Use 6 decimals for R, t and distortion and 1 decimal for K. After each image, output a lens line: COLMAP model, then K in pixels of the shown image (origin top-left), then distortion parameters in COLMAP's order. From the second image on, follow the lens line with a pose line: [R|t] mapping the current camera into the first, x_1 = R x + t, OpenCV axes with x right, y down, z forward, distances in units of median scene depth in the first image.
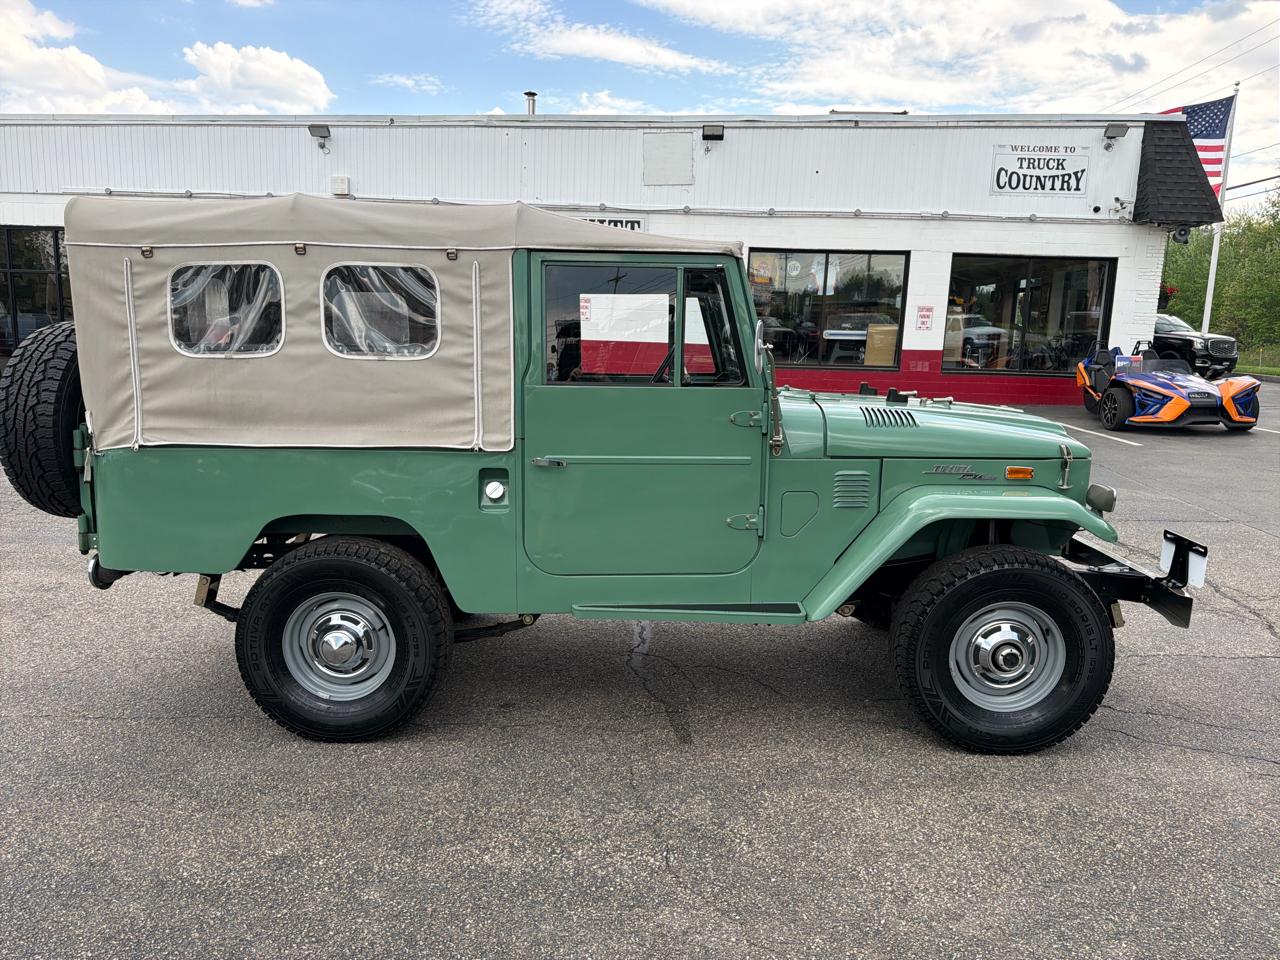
lens RADIAL K [[924.6, 0, 632.5], [0, 924.6, 504.4], [0, 0, 1]] dist [0.041365, -0.062149]
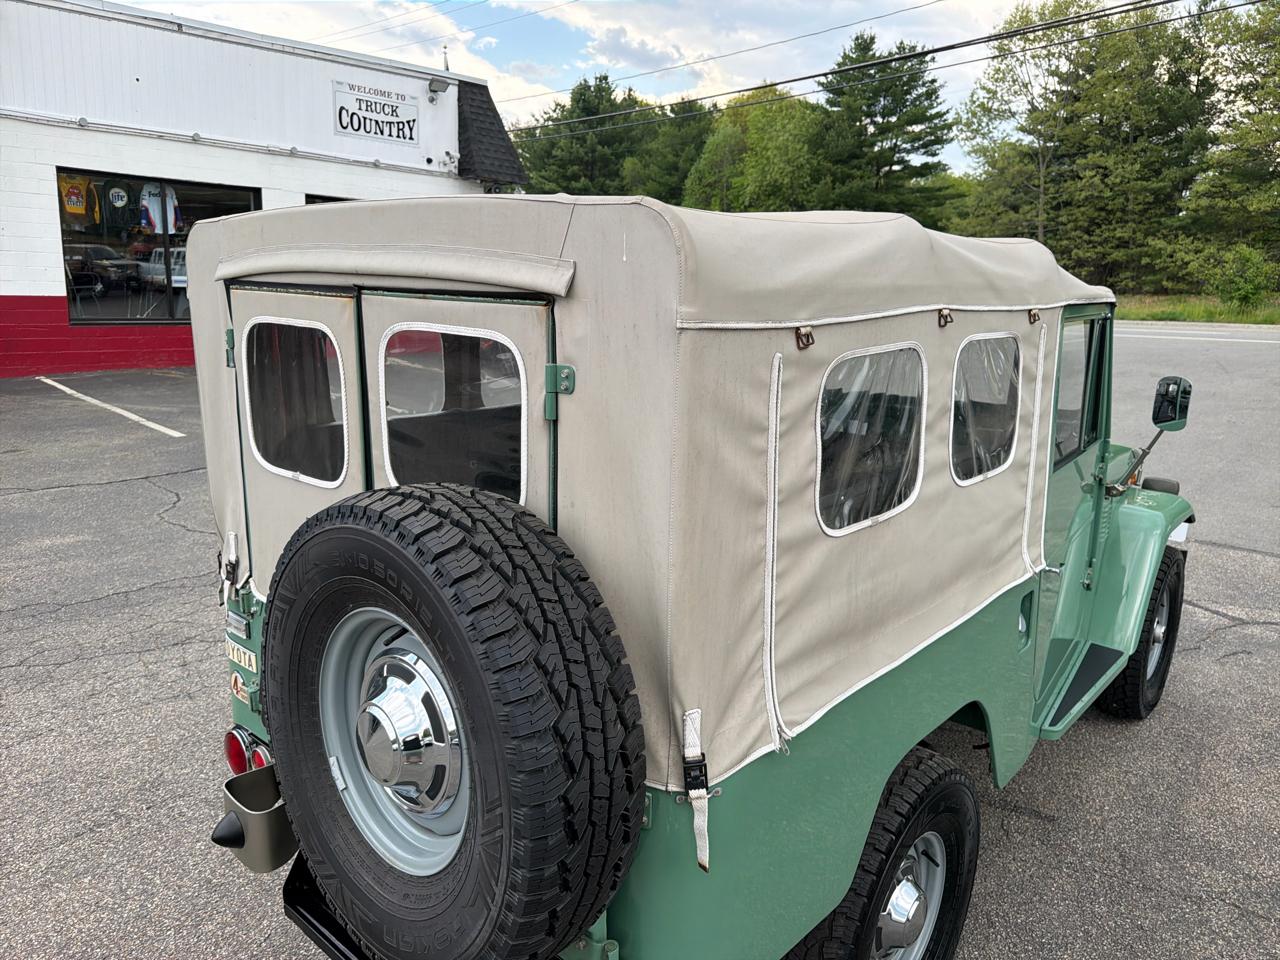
lens RADIAL K [[923.7, 0, 619.3], [0, 923.7, 491.8], [0, 0, 1]] dist [0.013736, -0.022078]
pose [[0.626515, -0.182427, 0.757760, -0.223329], [0.127109, 0.983122, 0.131588, -0.063662], [-0.768975, 0.013876, 0.639128, 0.185272]]
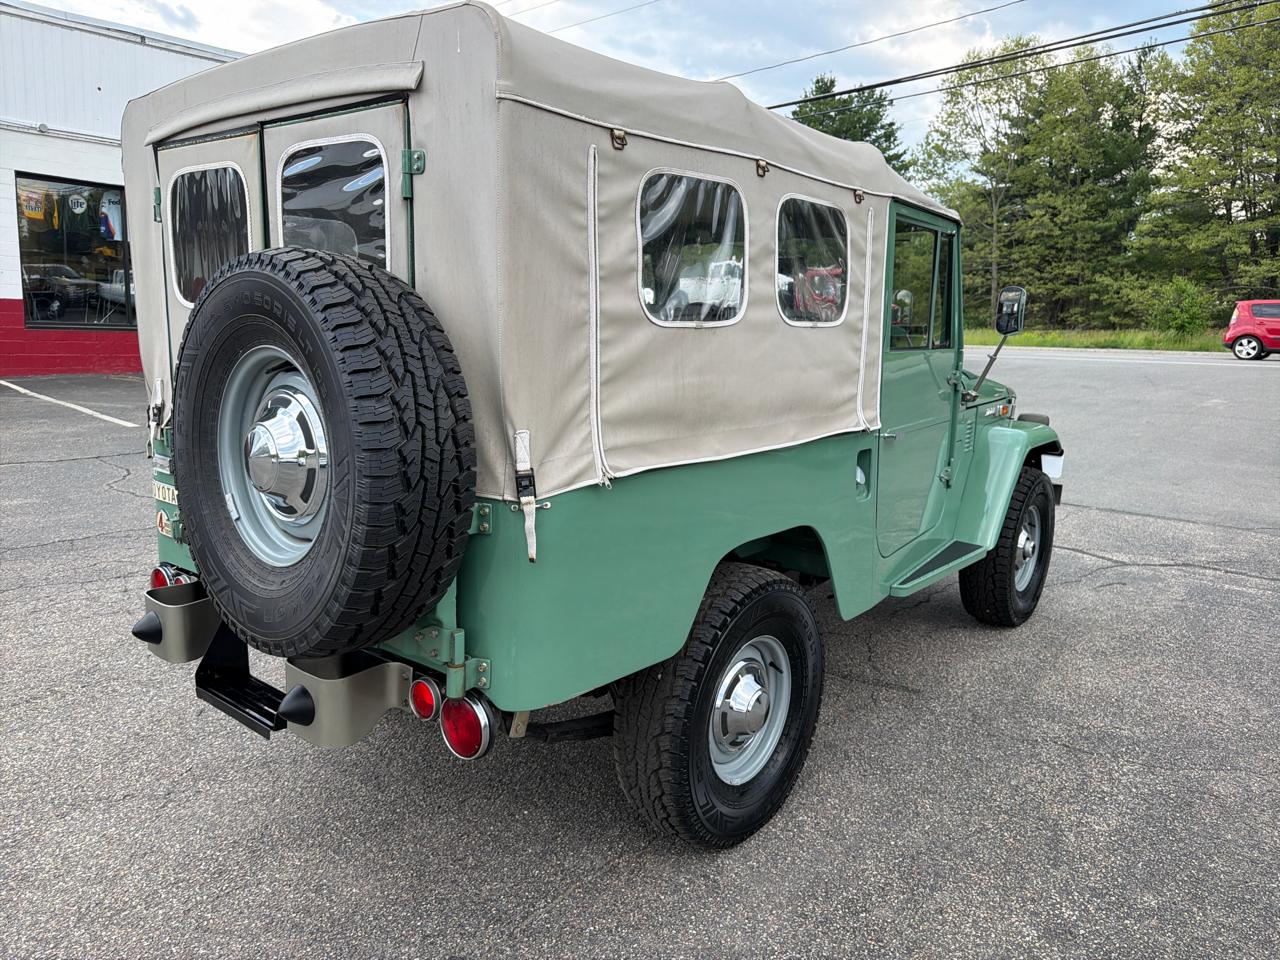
lens RADIAL K [[924.6, 0, 632.5], [0, 924.6, 504.4], [0, 0, 1]] dist [0.041365, -0.062149]
pose [[0.593511, -0.155822, 0.789597, -0.238004], [0.120757, 0.987214, 0.104052, -0.025869], [-0.795715, 0.033593, 0.604739, 0.155781]]
